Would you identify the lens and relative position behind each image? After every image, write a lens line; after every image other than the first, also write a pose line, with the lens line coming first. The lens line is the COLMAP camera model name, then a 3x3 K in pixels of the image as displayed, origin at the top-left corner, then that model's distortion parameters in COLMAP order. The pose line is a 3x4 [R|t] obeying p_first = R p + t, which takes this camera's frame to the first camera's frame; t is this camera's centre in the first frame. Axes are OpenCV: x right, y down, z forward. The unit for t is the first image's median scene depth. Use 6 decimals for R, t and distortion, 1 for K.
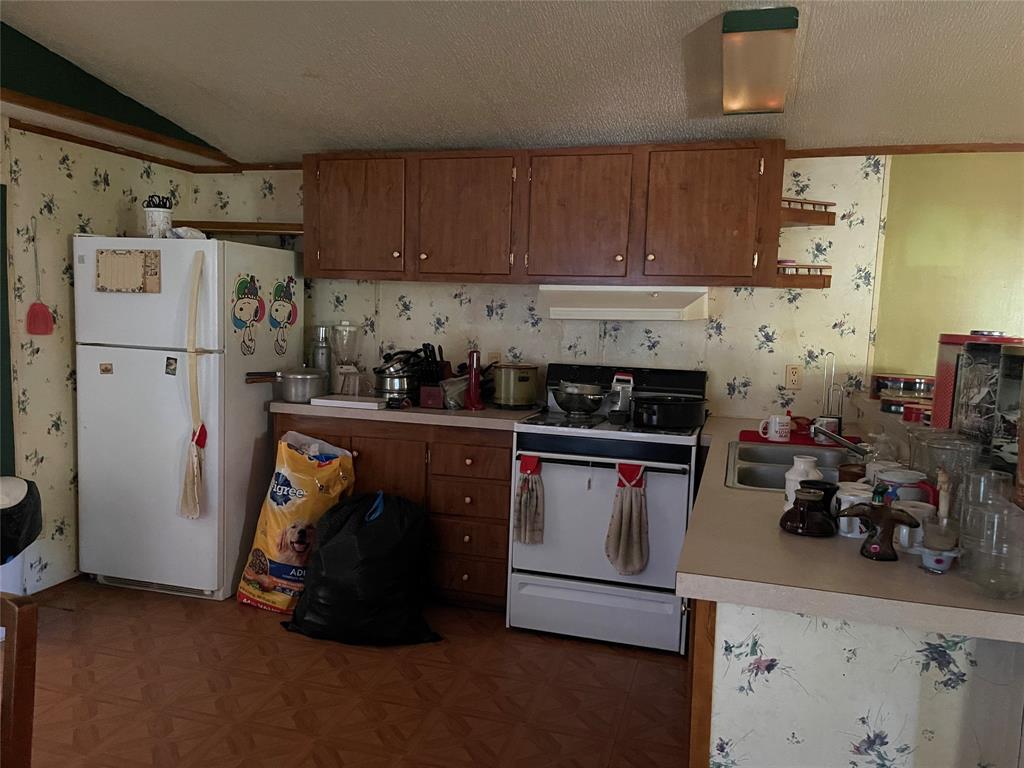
lens RADIAL K [[774.5, 0, 512.0], [0, 774.5, 390.7], [0, 0, 1]] dist [0.061505, -0.068962]
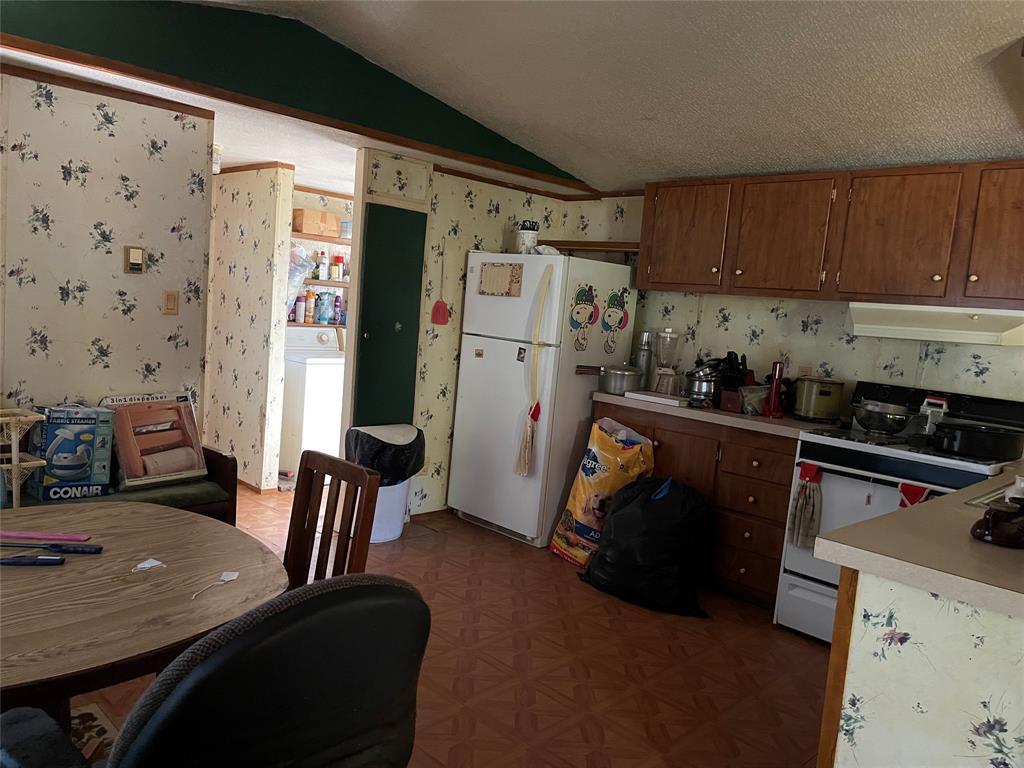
lens RADIAL K [[774.5, 0, 503.0], [0, 774.5, 388.4], [0, 0, 1]] dist [0.061505, -0.068962]
pose [[0.874227, 0.096254, -0.475881, 0.139243], [-0.108367, 0.994109, 0.001996, 0.023783], [0.473270, 0.049825, 0.879507, -0.115392]]
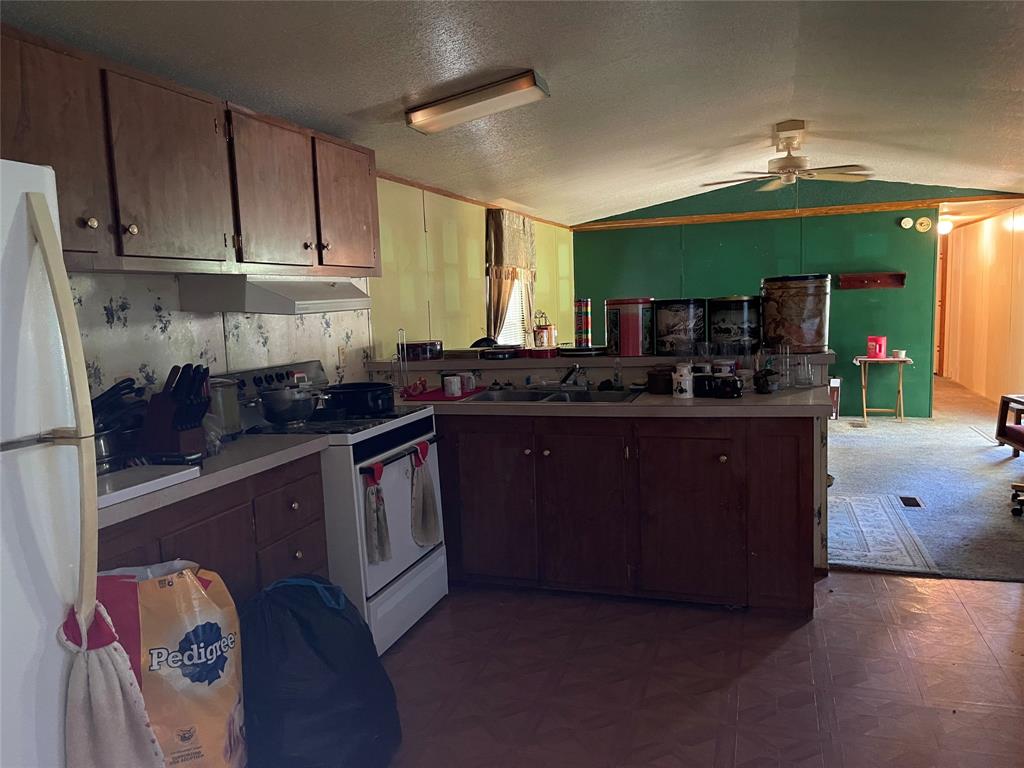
lens RADIAL K [[774.5, 0, 514.9], [0, 774.5, 382.1], [0, 0, 1]] dist [0.061505, -0.068962]
pose [[0.030878, -0.136722, 0.990128, -0.780775], [0.147946, 0.980314, 0.130753, -0.094259], [-0.988513, 0.142448, 0.050497, 0.715671]]
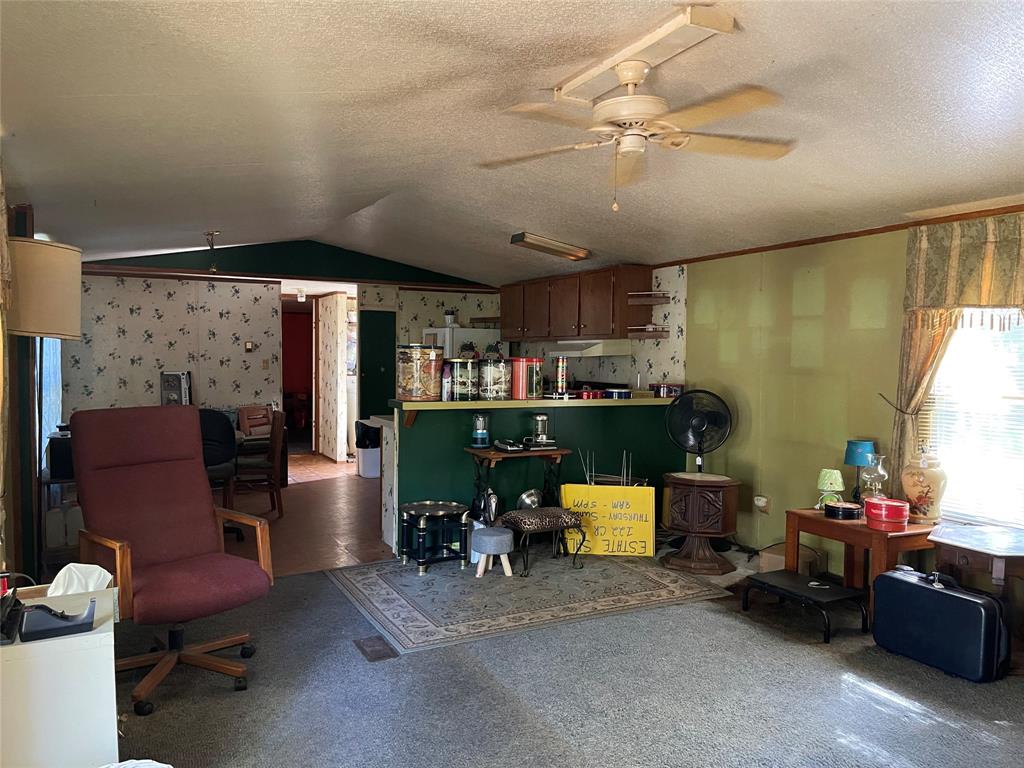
lens RADIAL K [[774.5, 0, 508.5], [0, 774.5, 392.2], [0, 0, 1]] dist [0.061505, -0.068962]
pose [[0.681492, 0.013986, -0.731692, 1.470373], [-0.069000, 0.996591, -0.045216, 0.101097], [0.728565, 0.081301, 0.680134, -0.482158]]
